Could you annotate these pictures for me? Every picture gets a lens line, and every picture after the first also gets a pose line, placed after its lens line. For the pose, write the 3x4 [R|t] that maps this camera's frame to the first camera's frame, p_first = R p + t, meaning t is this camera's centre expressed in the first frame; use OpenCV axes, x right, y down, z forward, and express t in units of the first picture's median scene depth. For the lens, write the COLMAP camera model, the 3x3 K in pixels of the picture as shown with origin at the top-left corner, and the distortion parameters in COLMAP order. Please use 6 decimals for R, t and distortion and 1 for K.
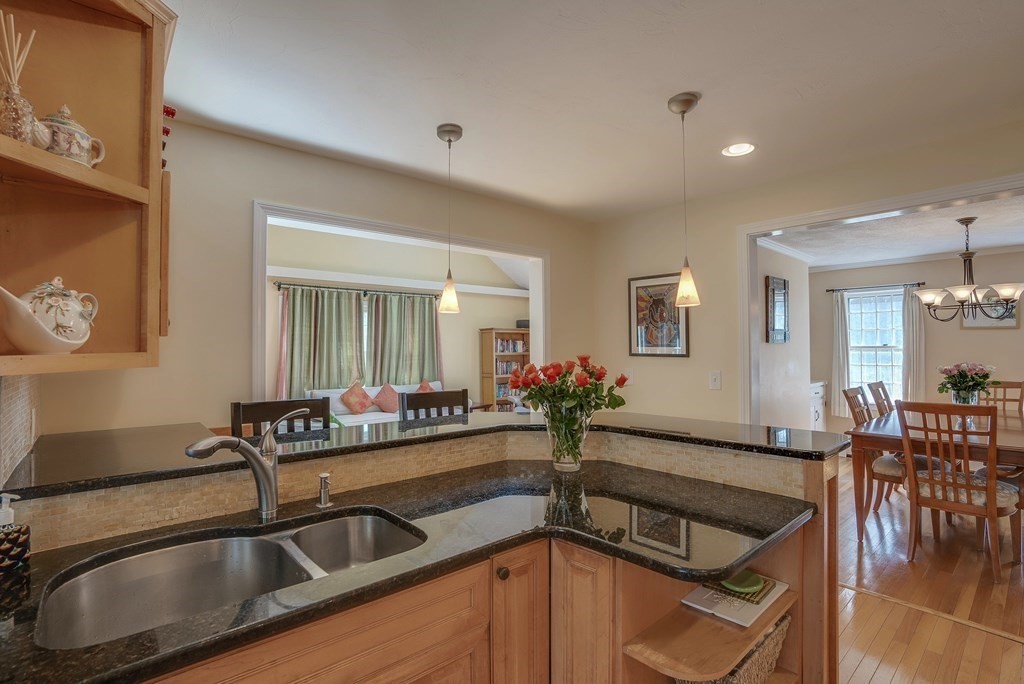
lens RADIAL K [[484.8, 0, 511.4], [0, 484.8, 343.5], [0, 0, 1]] dist [-0.043404, 0.009352]
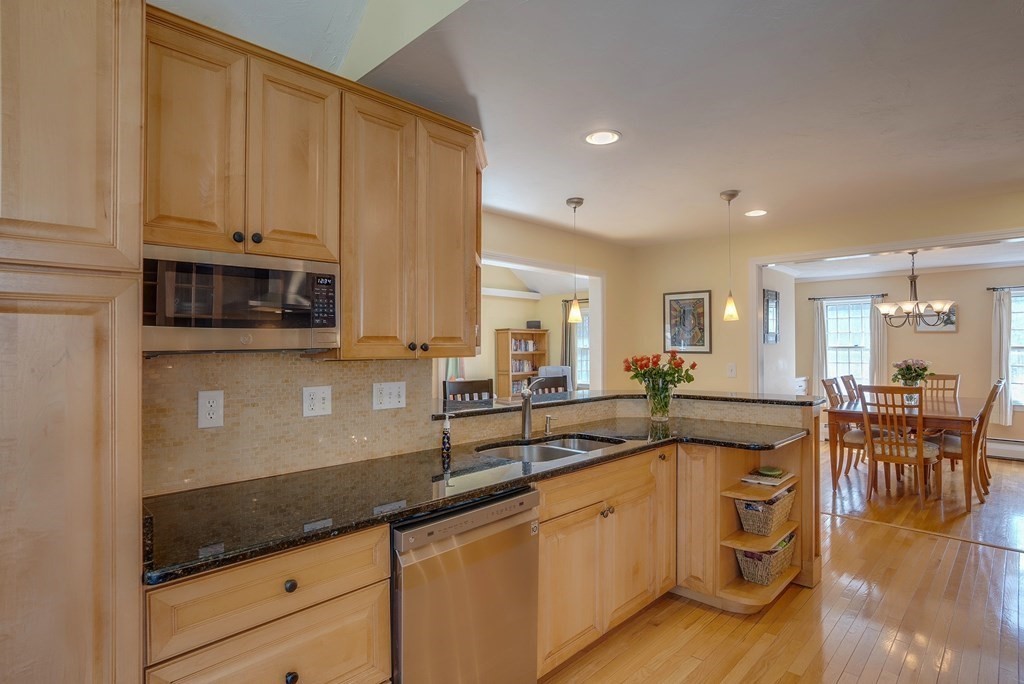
lens RADIAL K [[523.3, 0, 522.6], [0, 523.3, 343.2], [0, 0, 1]] dist [-0.037134, 0.005577]
pose [[0.996486, 0.004610, 0.083630, -0.249650], [-0.004603, 0.999989, -0.000267, 0.001396], [-0.083630, -0.000119, 0.996497, -0.358377]]
